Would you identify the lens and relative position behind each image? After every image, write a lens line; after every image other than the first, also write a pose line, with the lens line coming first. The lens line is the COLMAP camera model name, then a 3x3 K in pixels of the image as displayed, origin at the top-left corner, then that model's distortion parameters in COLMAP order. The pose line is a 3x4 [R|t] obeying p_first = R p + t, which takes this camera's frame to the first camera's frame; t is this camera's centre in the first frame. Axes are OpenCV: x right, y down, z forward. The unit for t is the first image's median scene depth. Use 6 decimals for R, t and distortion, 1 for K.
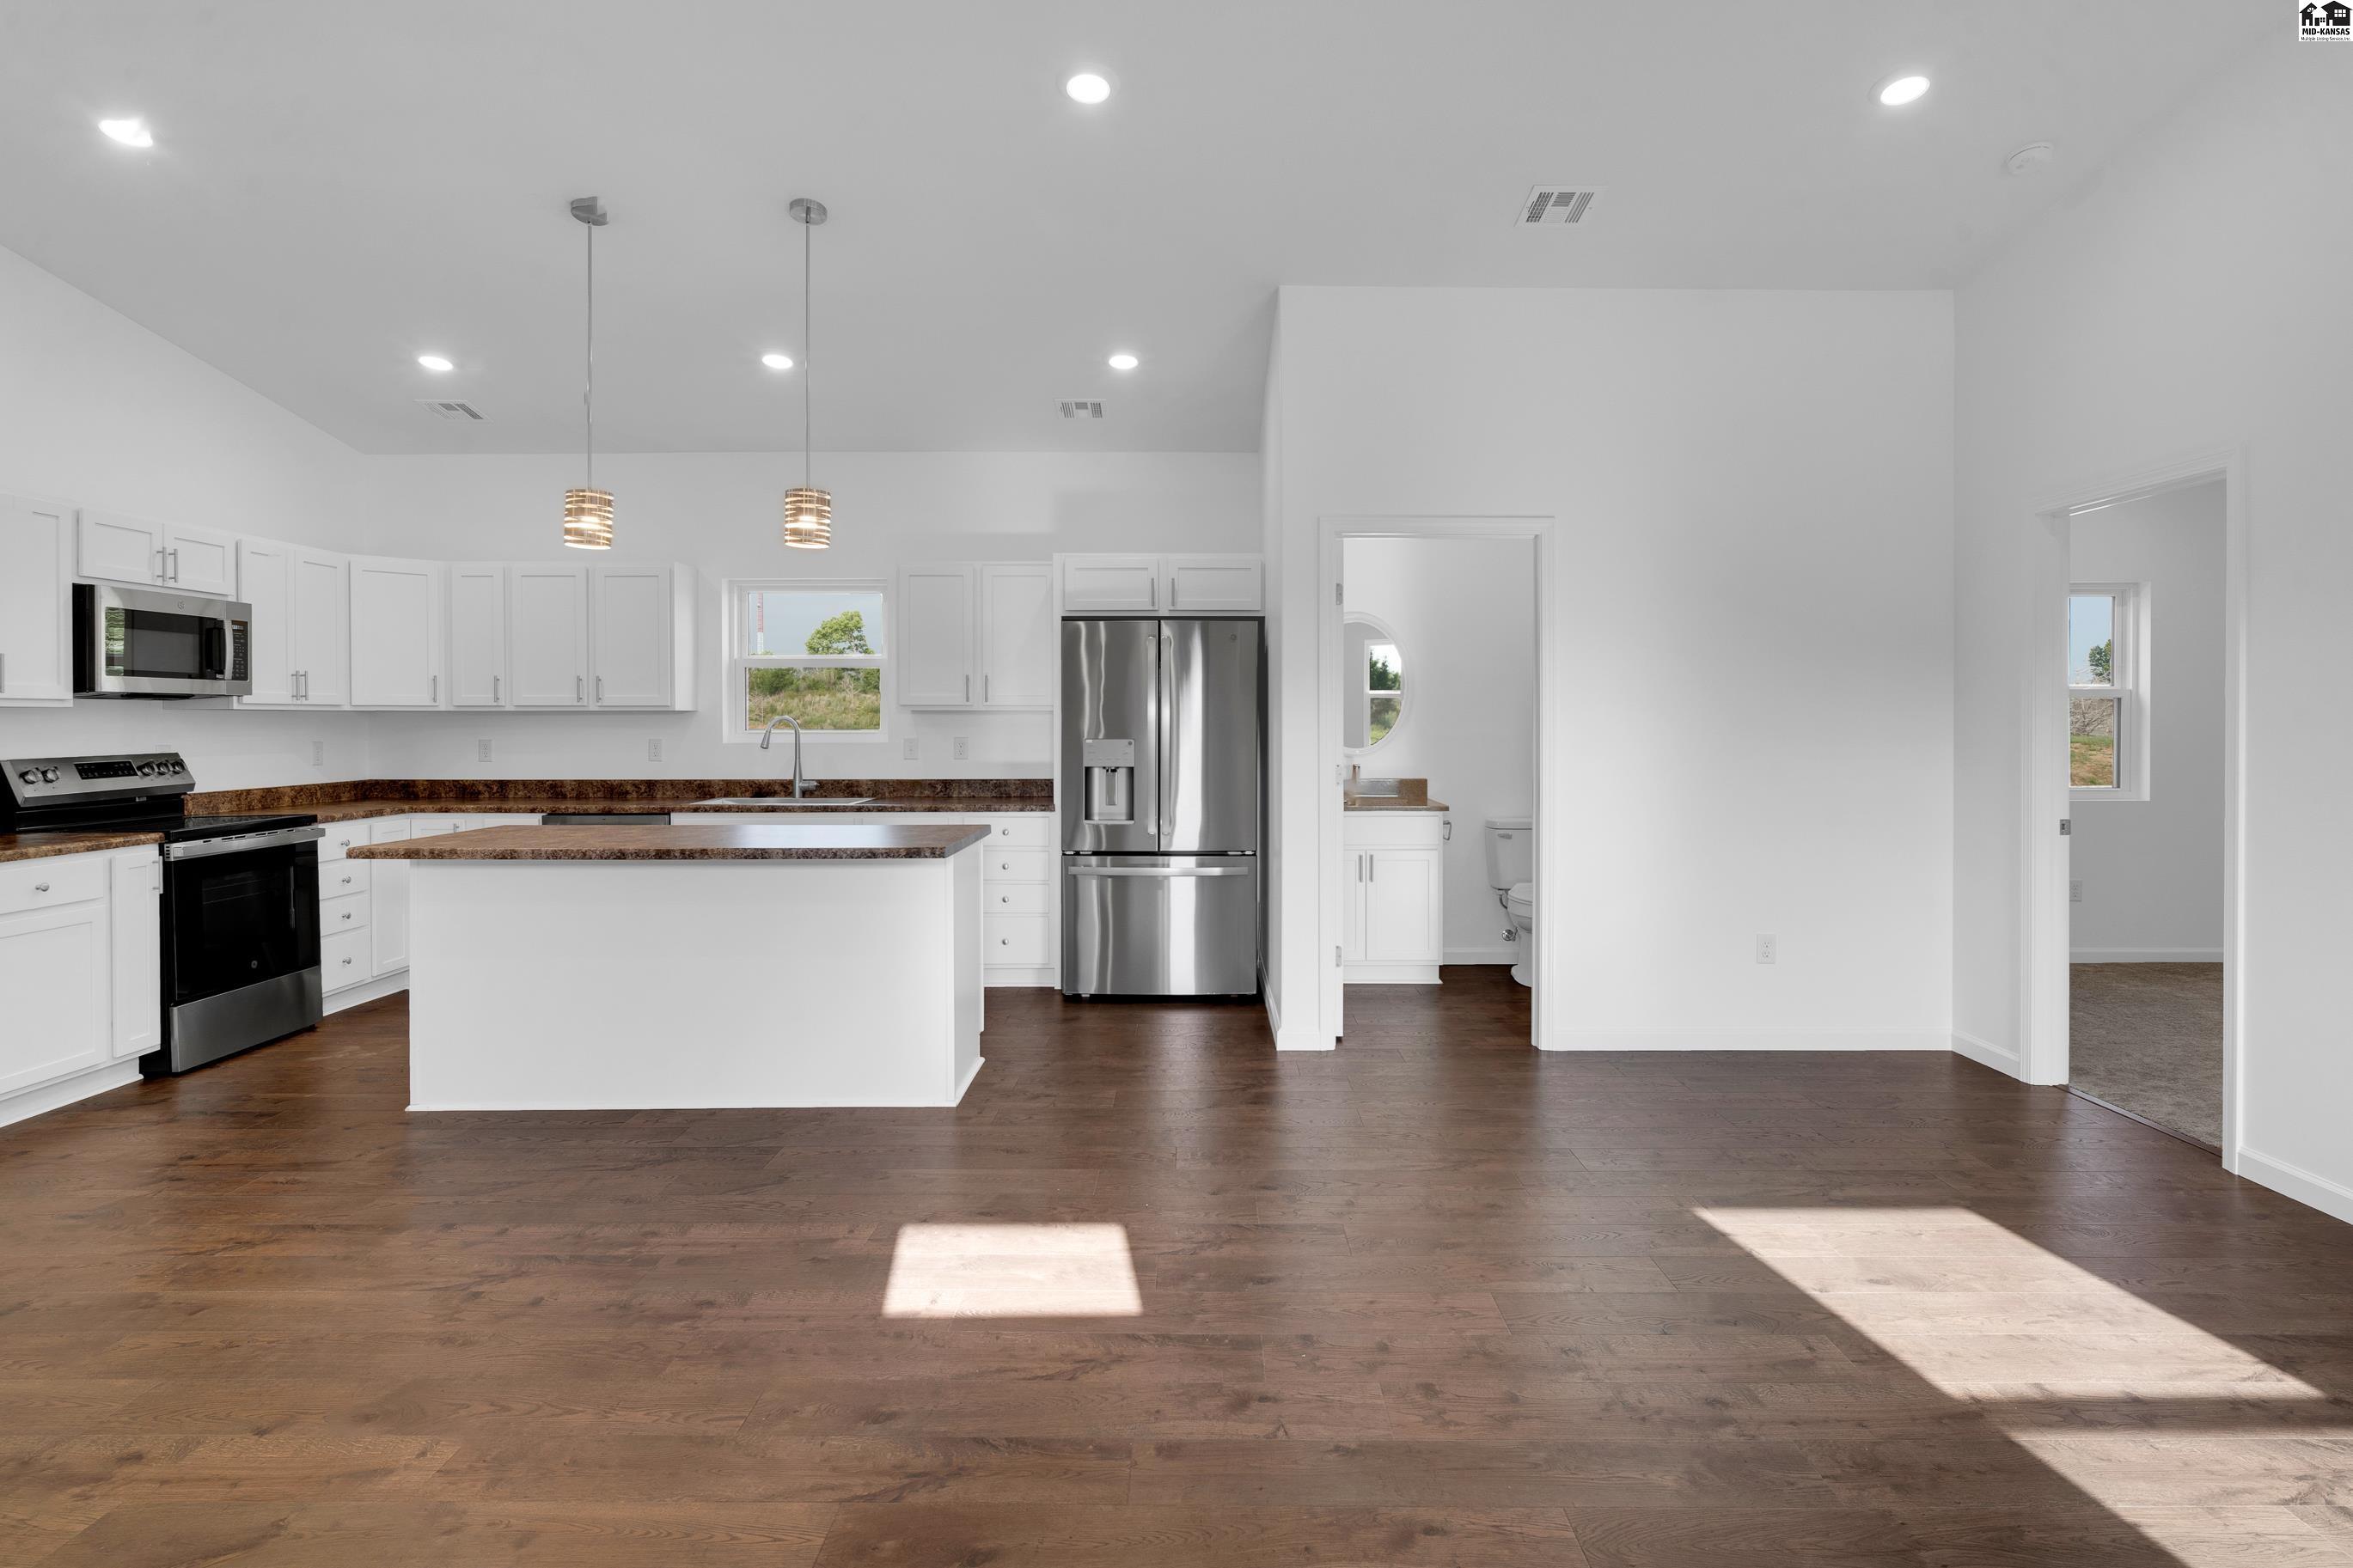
lens RADIAL K [[1235.2, 0, 1207.4], [0, 1235.2, 722.0], [0, 0, 1]] dist [-0.007136, 0.000696]
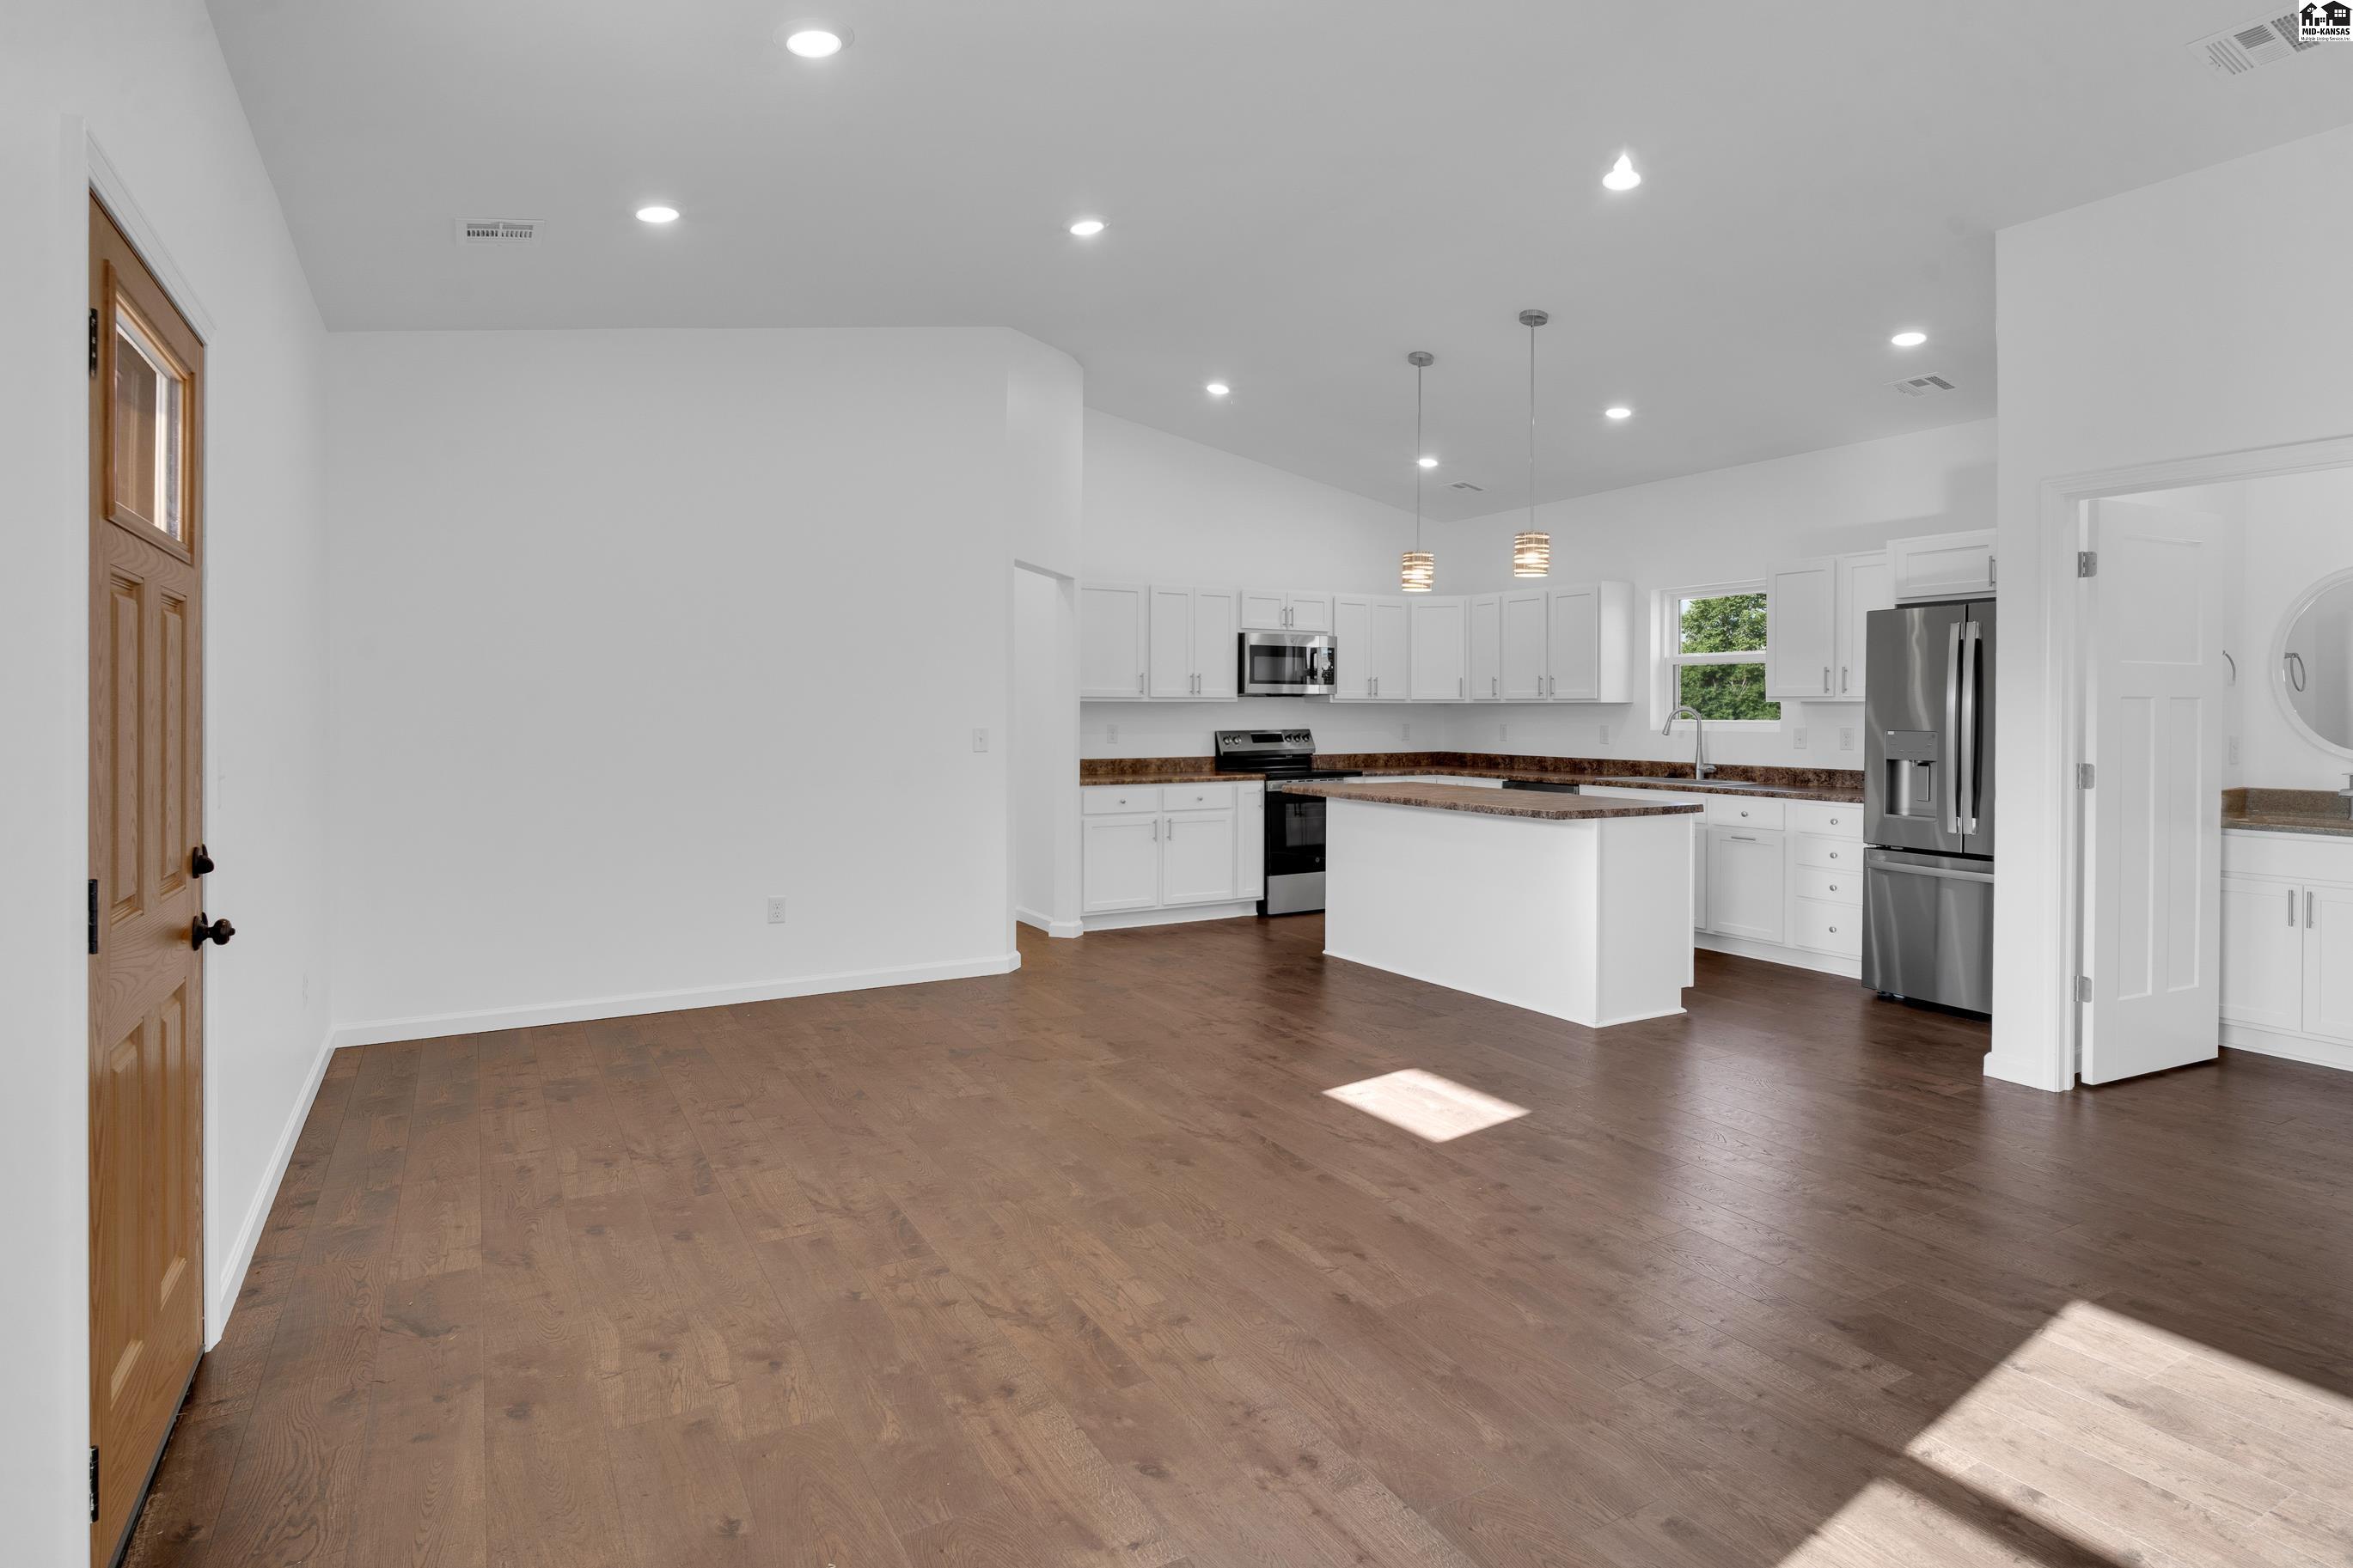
lens RADIAL K [[1235.2, 0, 1170.0], [0, 1235.2, 738.0], [0, 0, 1]] dist [-0.007136, 0.000696]
pose [[0.490641, 0.023157, -0.871054, 0.480004], [-0.004637, 0.999702, 0.023966, -0.001840], [0.871350, -0.007720, 0.490602, 0.025168]]
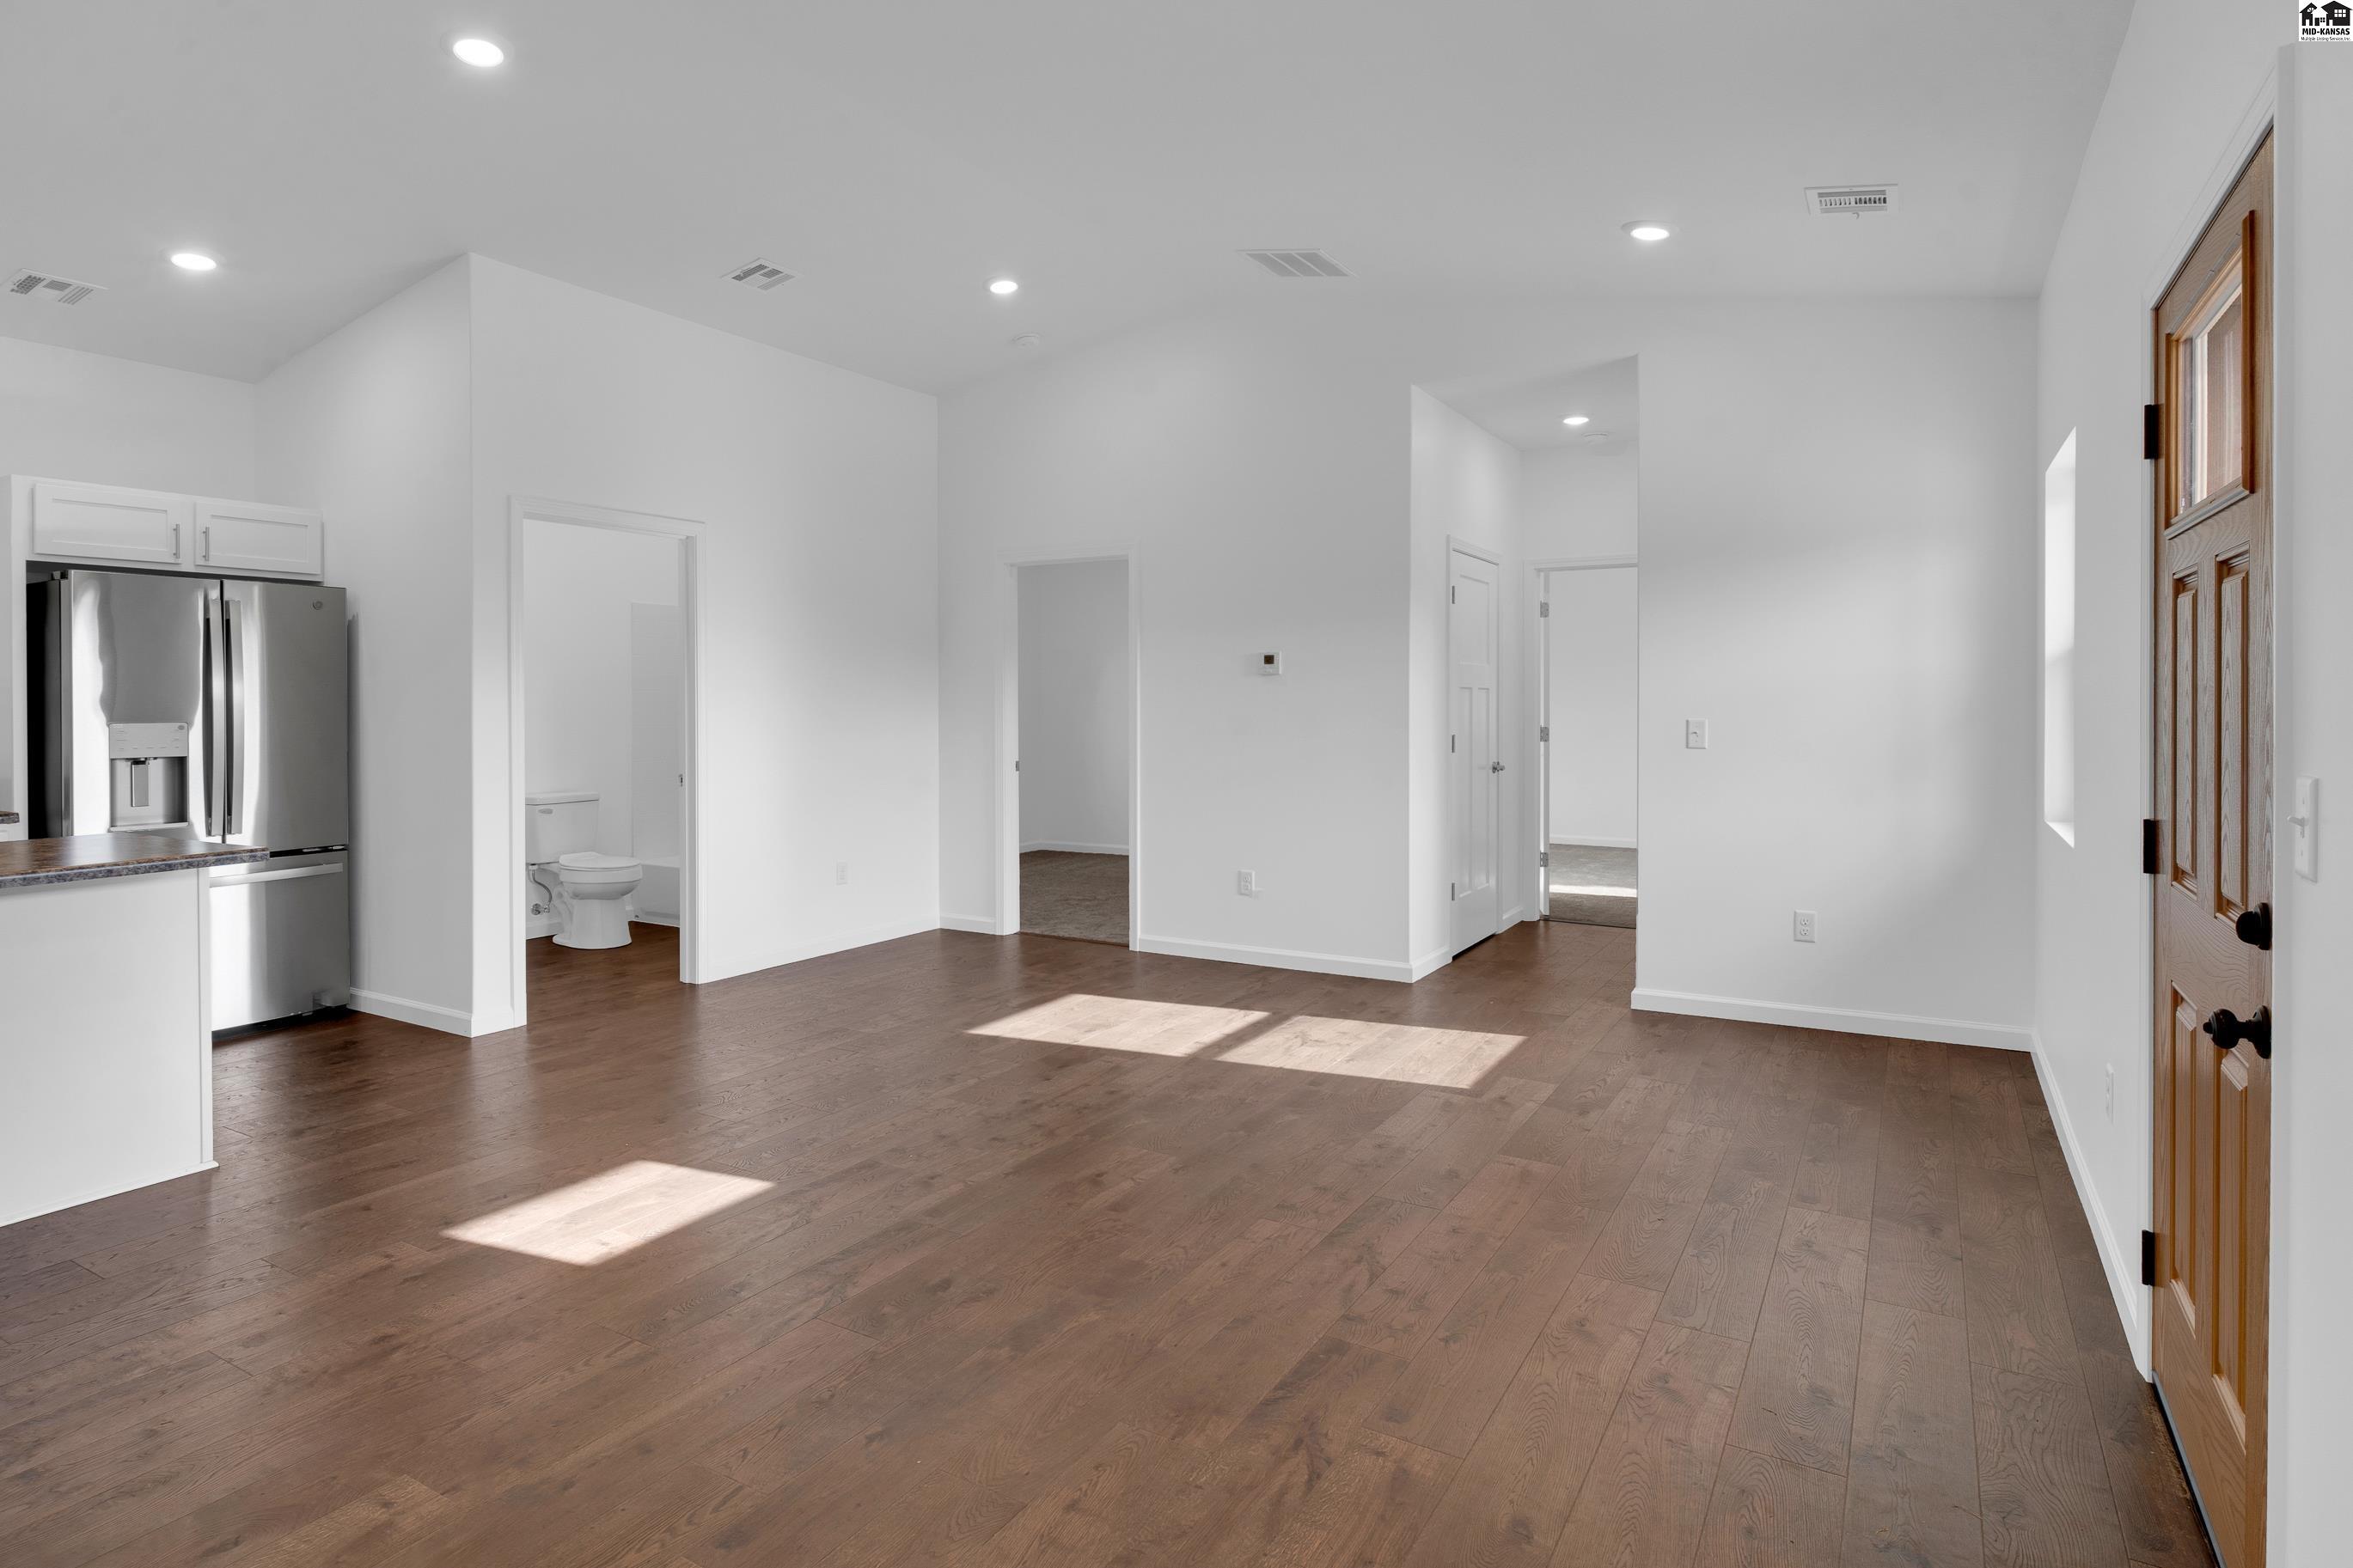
lens RADIAL K [[1235.2, 0, 1208.3], [0, 1235.2, 710.2], [0, 0, 1]] dist [-0.007136, 0.000696]
pose [[0.499303, -0.009765, 0.866373, -0.430152], [0.003000, 0.999950, 0.009541, -0.000124], [-0.866422, -0.002164, 0.499307, 0.007922]]
